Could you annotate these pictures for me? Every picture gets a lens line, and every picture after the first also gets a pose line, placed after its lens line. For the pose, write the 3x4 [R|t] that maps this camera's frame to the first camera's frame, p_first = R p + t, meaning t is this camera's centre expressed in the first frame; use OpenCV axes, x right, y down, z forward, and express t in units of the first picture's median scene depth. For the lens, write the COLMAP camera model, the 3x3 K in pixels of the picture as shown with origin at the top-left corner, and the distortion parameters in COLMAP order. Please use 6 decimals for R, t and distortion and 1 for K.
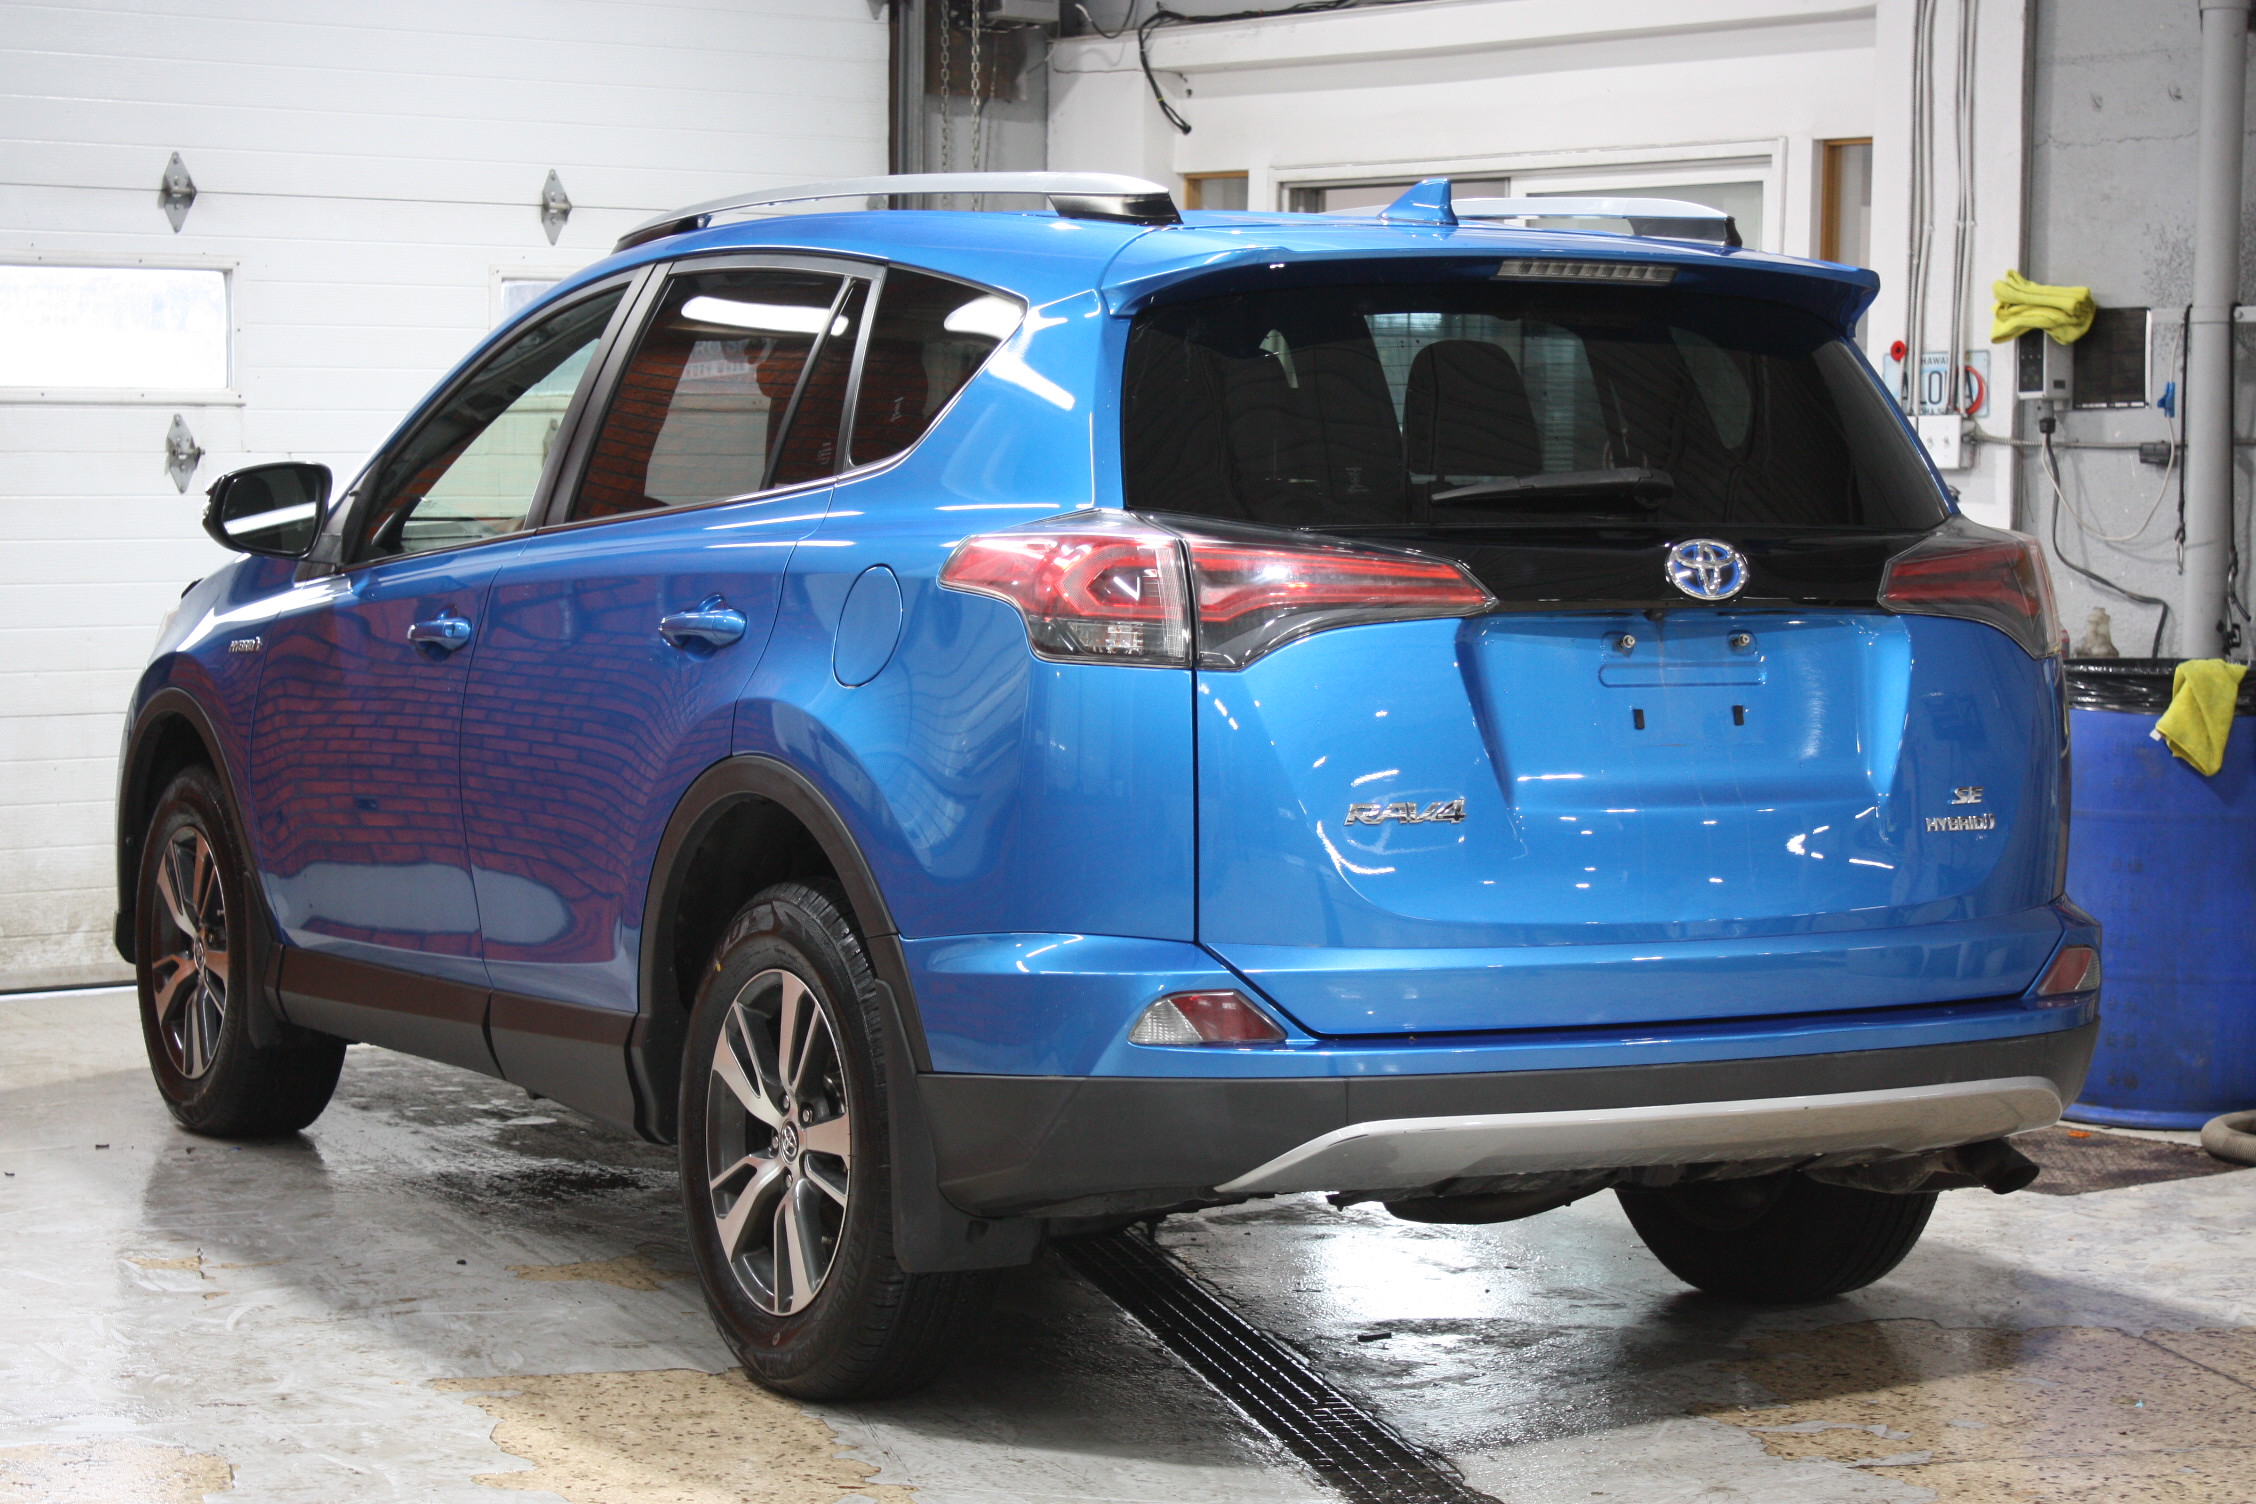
lens RADIAL K [[5038.3, 0, 1121.9], [0, 5038.3, 766.3], [0, 0, 1]] dist [0.195598, 0.000000]
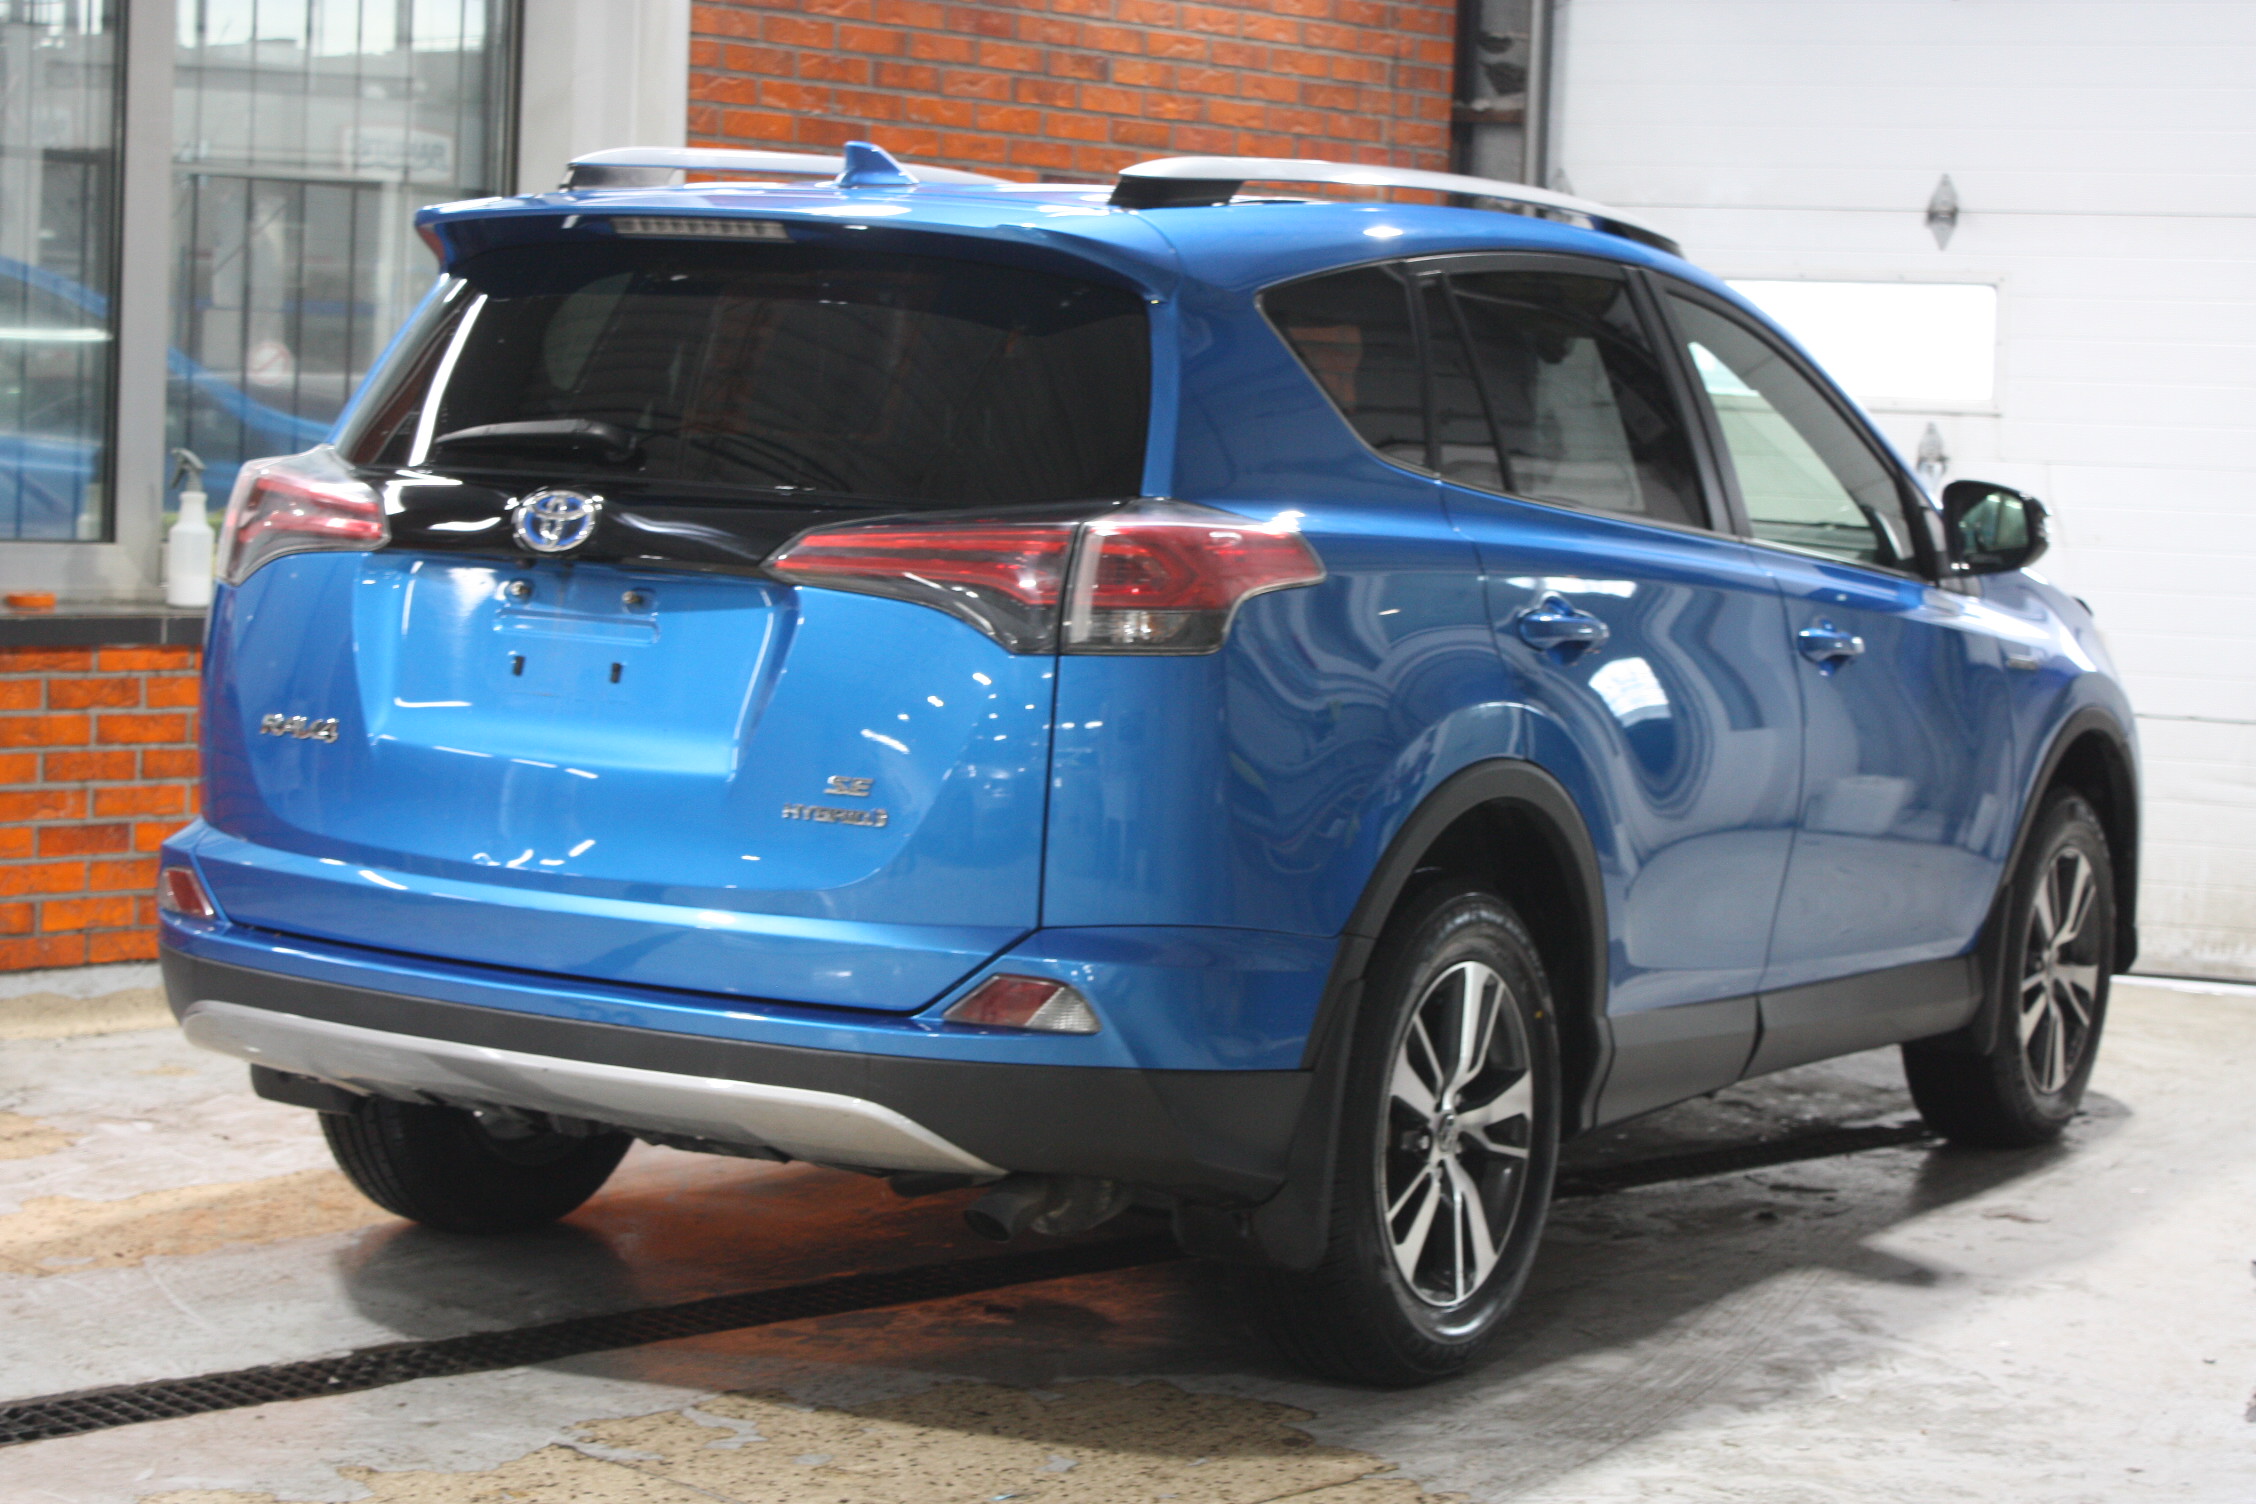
lens RADIAL K [[4619.7, 0, 1127.6], [0, 4619.7, 743.3], [0, 0, 1]] dist [0.105178, 0.000000]
pose [[0.501212, 0.085424, -0.861098, 0.944347], [-0.099565, 0.994199, 0.040675, -0.042897], [0.859577, 0.065348, 0.506810, 0.623850]]
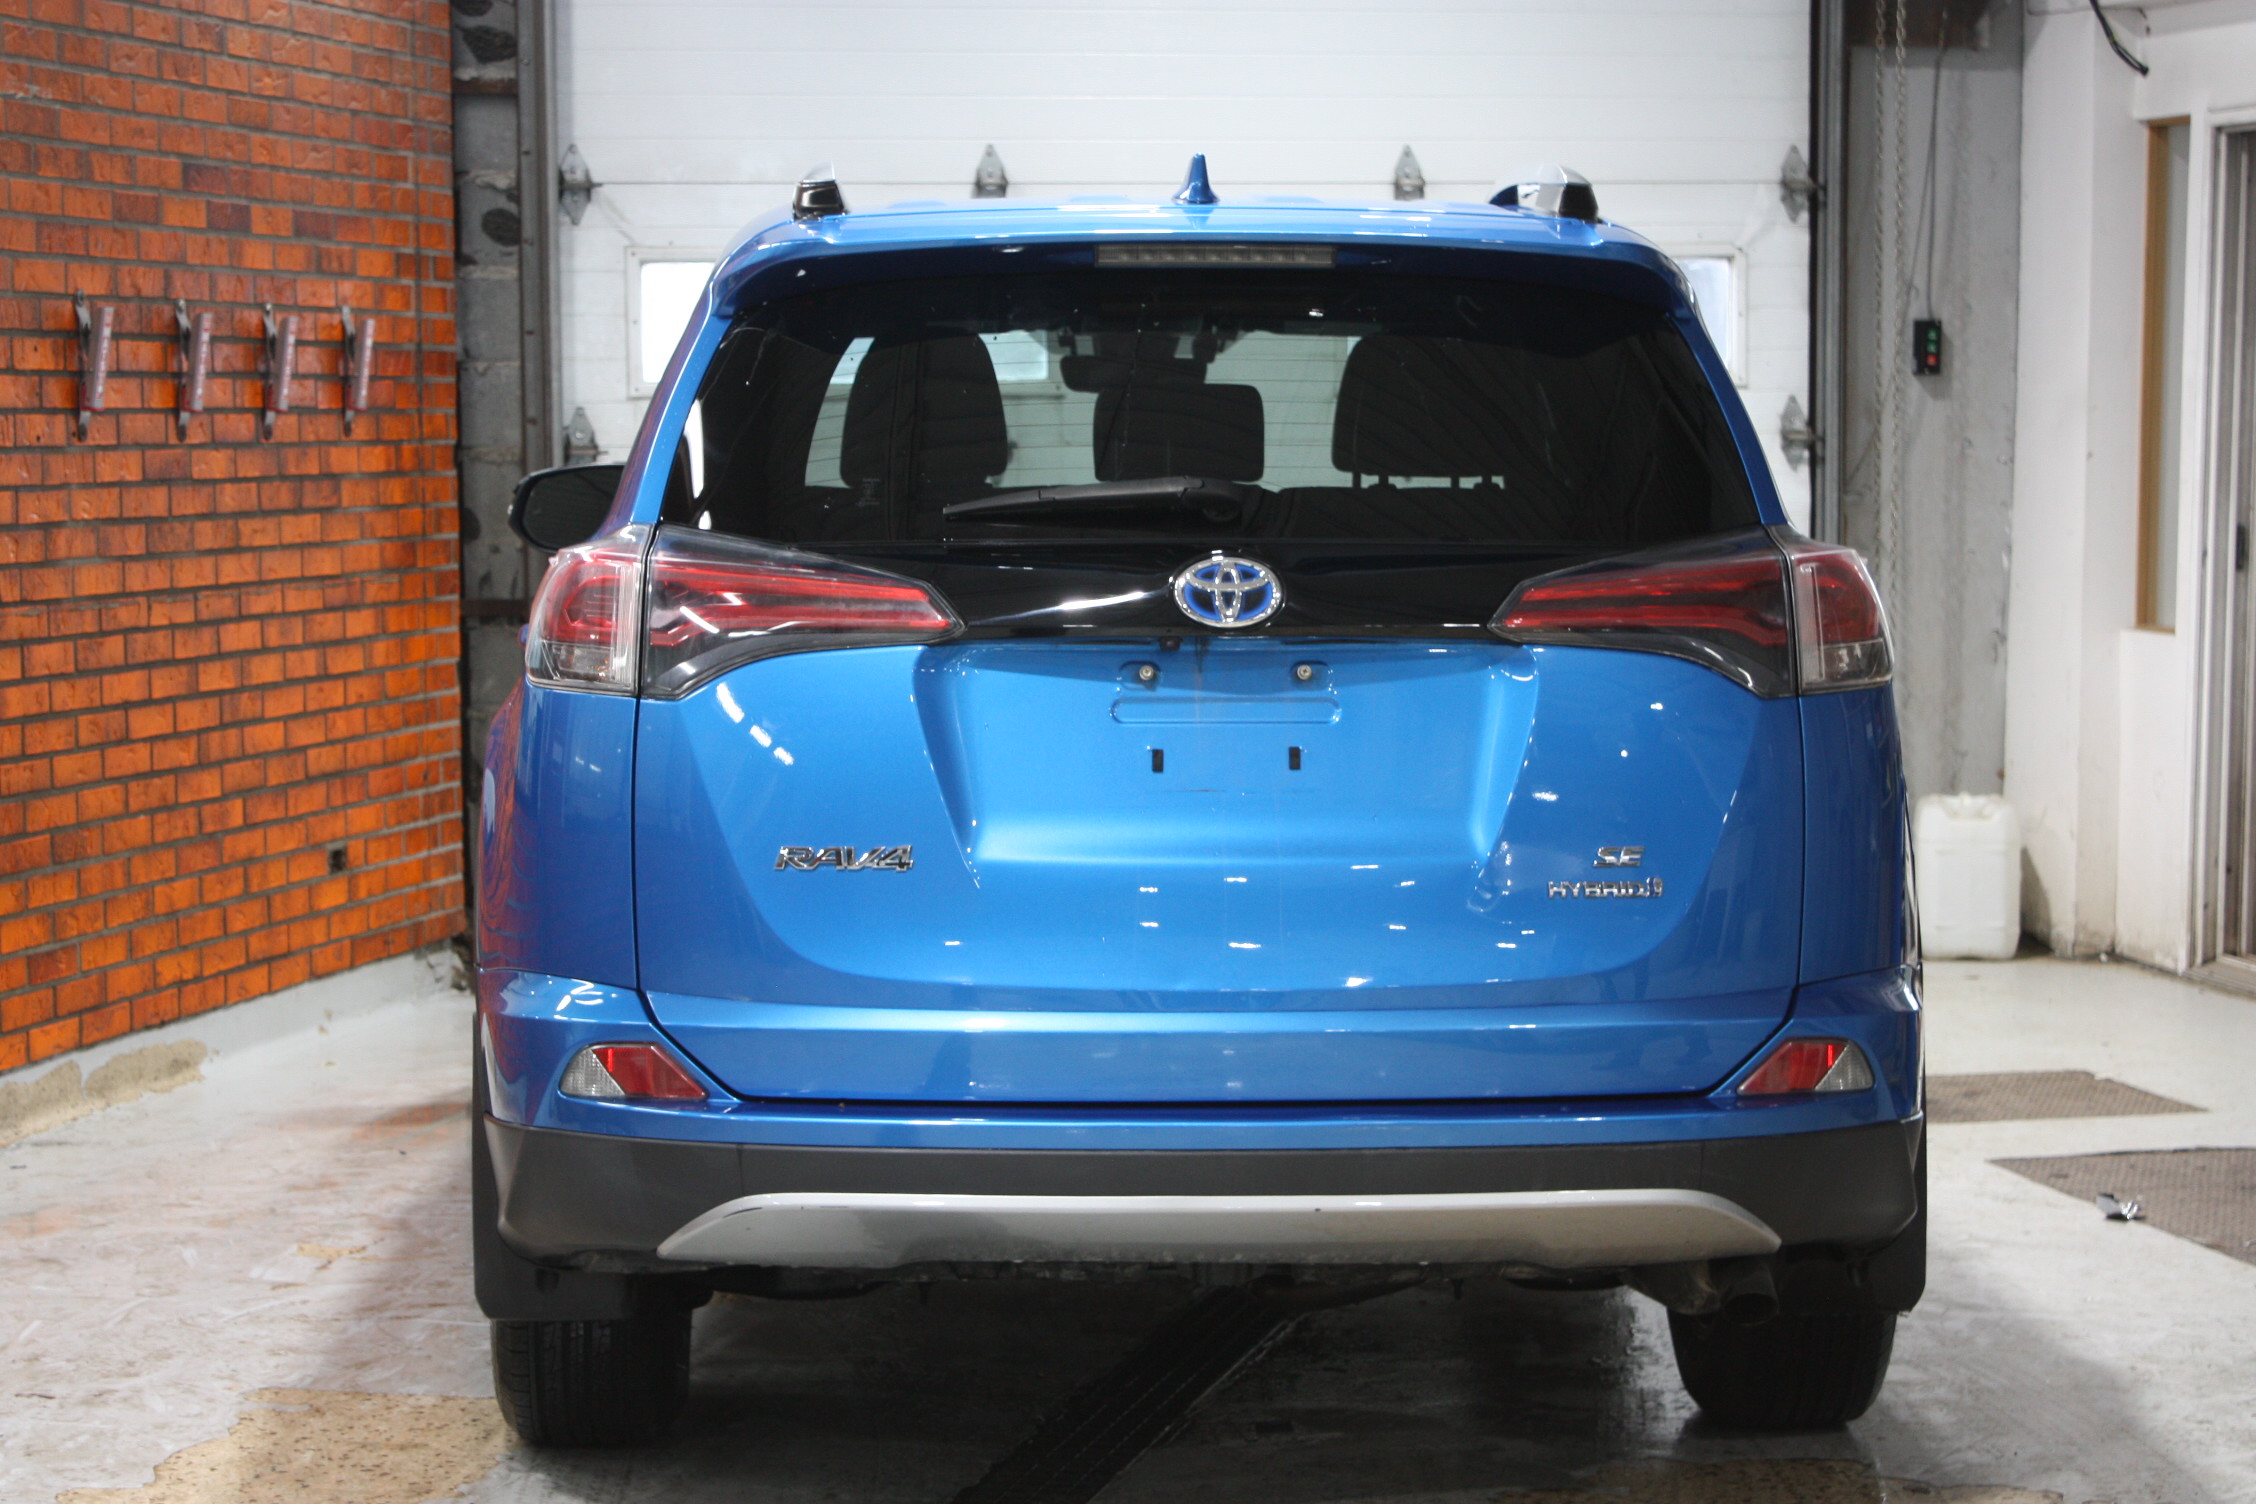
lens RADIAL K [[5038.3, 0, 1130.7], [0, 5038.3, 744.2], [0, 0, 1]] dist [0.195598, 0.000000]
pose [[0.890953, 0.023503, -0.453487, 0.491411], [-0.021506, 0.999723, 0.009561, -0.020210], [0.453586, 0.001235, 0.891212, 0.201892]]
